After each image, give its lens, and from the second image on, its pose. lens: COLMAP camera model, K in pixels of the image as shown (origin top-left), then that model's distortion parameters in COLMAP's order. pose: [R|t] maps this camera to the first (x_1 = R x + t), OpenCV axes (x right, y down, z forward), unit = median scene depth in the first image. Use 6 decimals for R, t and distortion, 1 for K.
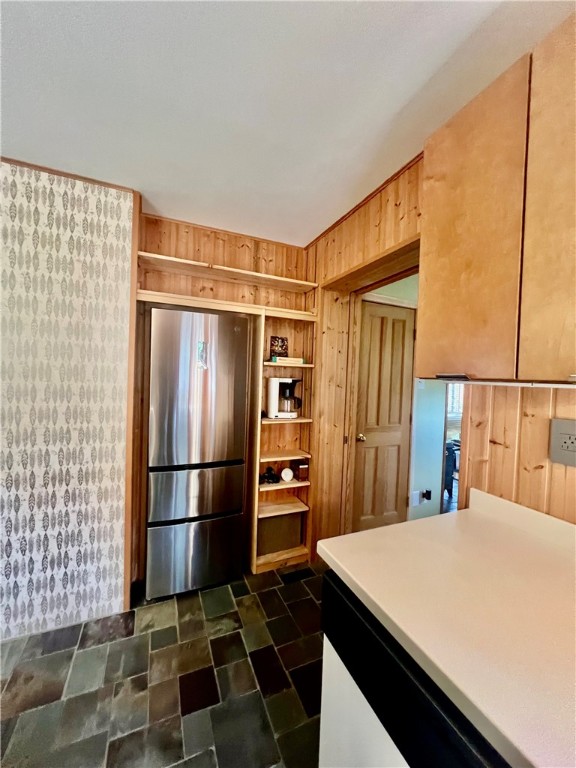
lens RADIAL K [[309.3, 0, 288.0], [0, 309.3, 384.0], [0, 0, 1]] dist [-0.002122, 0.000643]
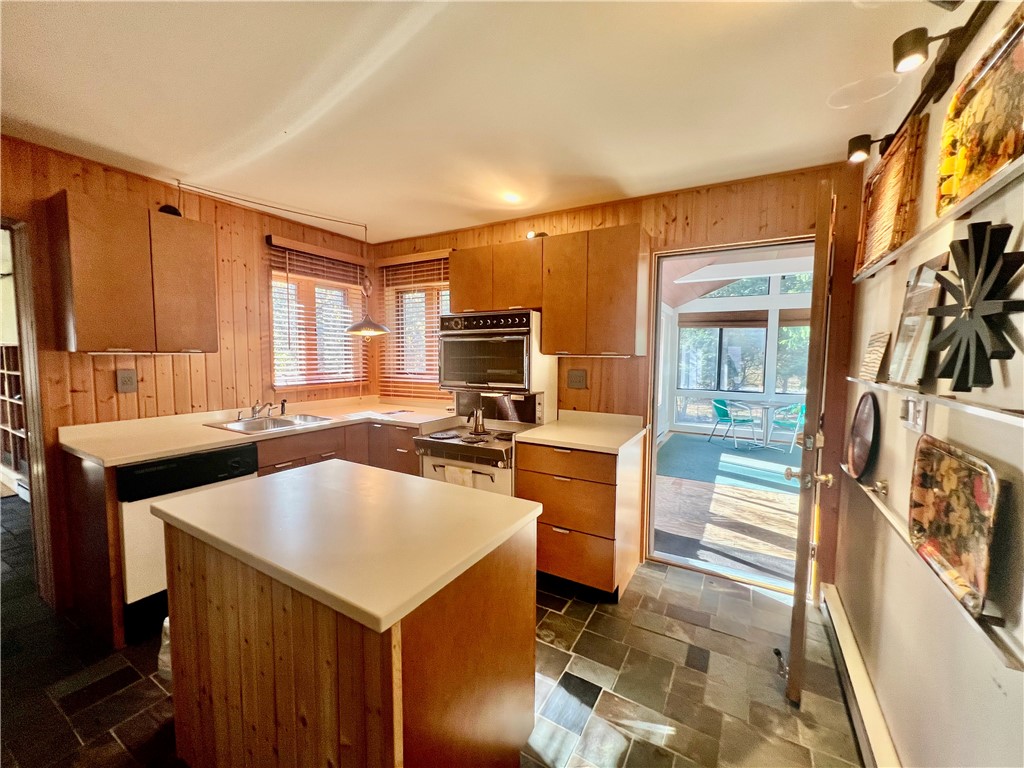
lens RADIAL K [[412.4, 0, 513.8], [0, 412.4, 384.6], [0, 0, 1]] dist [-0.002122, 0.000643]
pose [[-0.587565, -0.099852, 0.802993, -2.192501], [-0.009560, 0.993144, 0.116502, -0.098227], [-0.809121, 0.060776, -0.584491, 0.425186]]
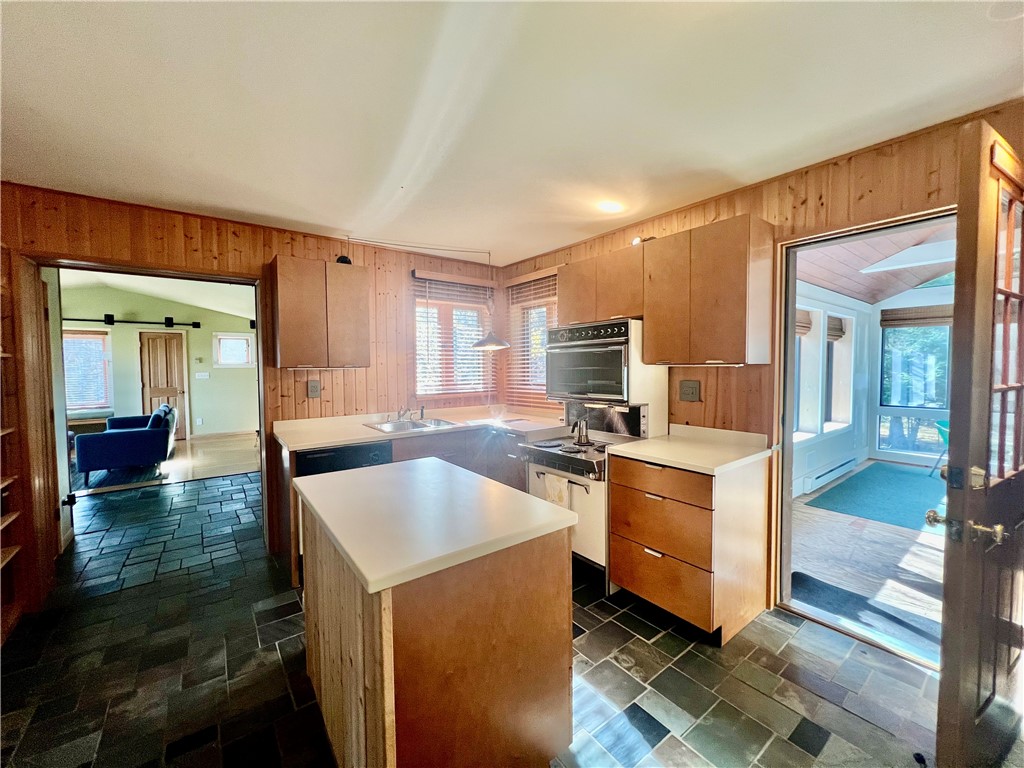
lens RADIAL K [[414.1, 0, 512.0], [0, 414.1, 384.0], [0, 0, 1]] dist [-0.000407, 0.000194]
pose [[-0.229926, -0.075500, 0.970275, -2.415574], [0.022656, 0.996301, 0.082894, -0.092985], [-0.972944, 0.041042, -0.227365, 0.108427]]
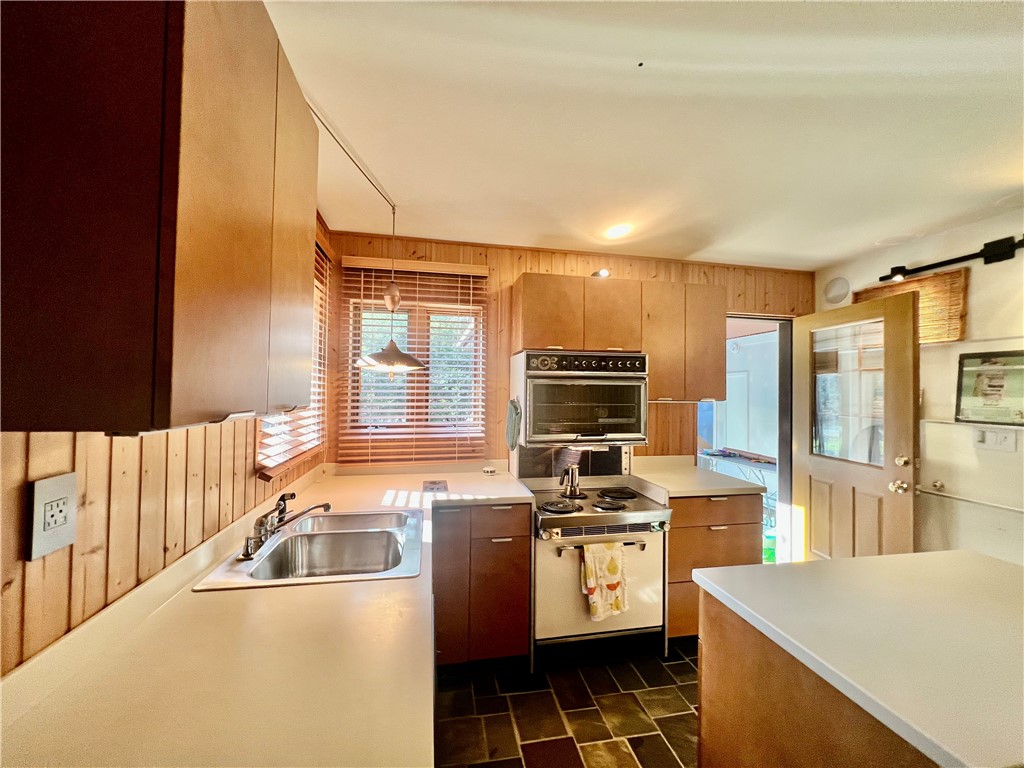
lens RADIAL K [[412.4, 0, 513.8], [0, 412.4, 384.6], [0, 0, 1]] dist [-0.002122, 0.000643]
pose [[-0.975114, -0.042702, 0.217553, -0.104068], [-0.040616, 0.999076, 0.014050, -0.084722], [-0.217952, 0.004865, -0.975947, 1.273782]]
